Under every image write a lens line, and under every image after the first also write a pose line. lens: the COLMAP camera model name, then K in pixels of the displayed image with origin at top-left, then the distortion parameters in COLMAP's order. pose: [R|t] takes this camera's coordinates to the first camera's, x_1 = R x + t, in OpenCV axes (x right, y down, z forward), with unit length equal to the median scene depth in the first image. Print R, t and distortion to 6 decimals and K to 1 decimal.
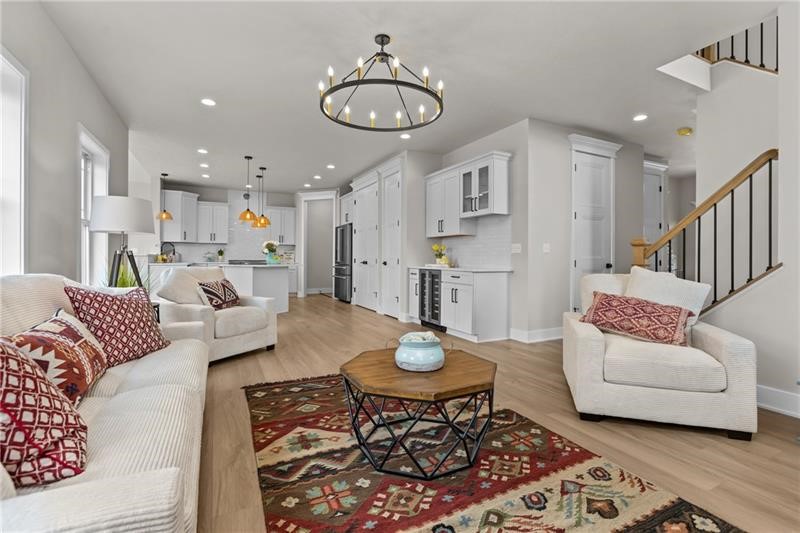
lens RADIAL K [[366.8, 0, 402.4], [0, 366.8, 257.9], [0, 0, 1]] dist [-0.005191, 0.000172]
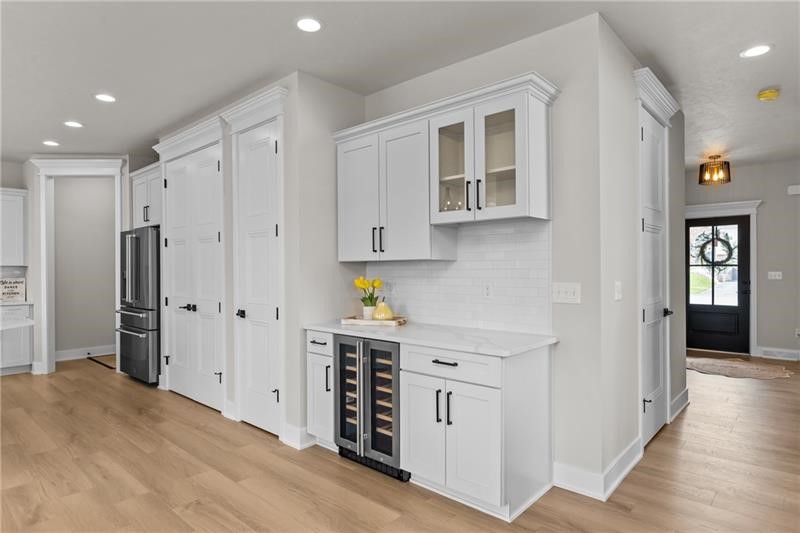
lens RADIAL K [[455.8, 0, 396.8], [0, 455.8, 270.1], [0, 0, 1]] dist [-0.000975, 0.002667]
pose [[0.934879, -0.012025, 0.354762, -0.075604], [0.010144, 0.999923, 0.007162, -0.047943], [-0.354821, -0.003097, 0.934929, 0.418224]]
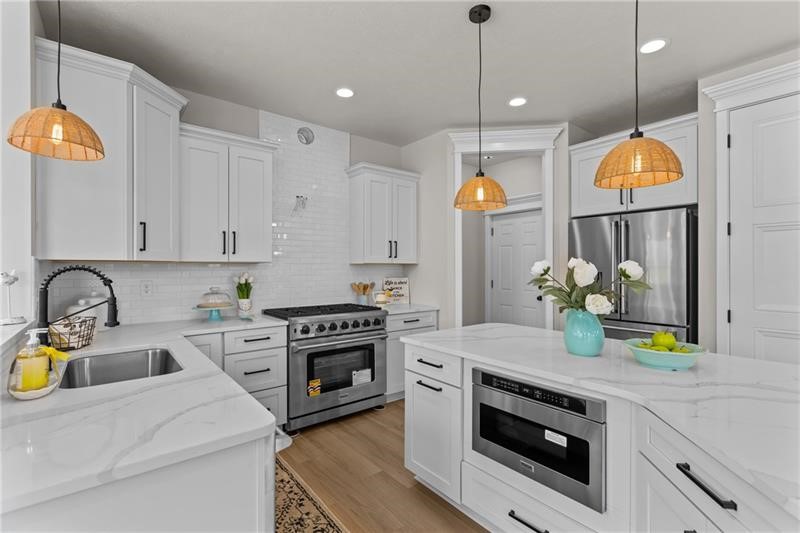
lens RADIAL K [[365.0, 0, 407.1], [0, 365.0, 268.2], [0, 0, 1]] dist [0.003787, 0.000297]
pose [[0.974043, -0.007865, 0.226227, -0.660167], [0.007690, 0.999969, 0.001656, -0.051044], [-0.226233, 0.000126, 0.974073, 0.986504]]
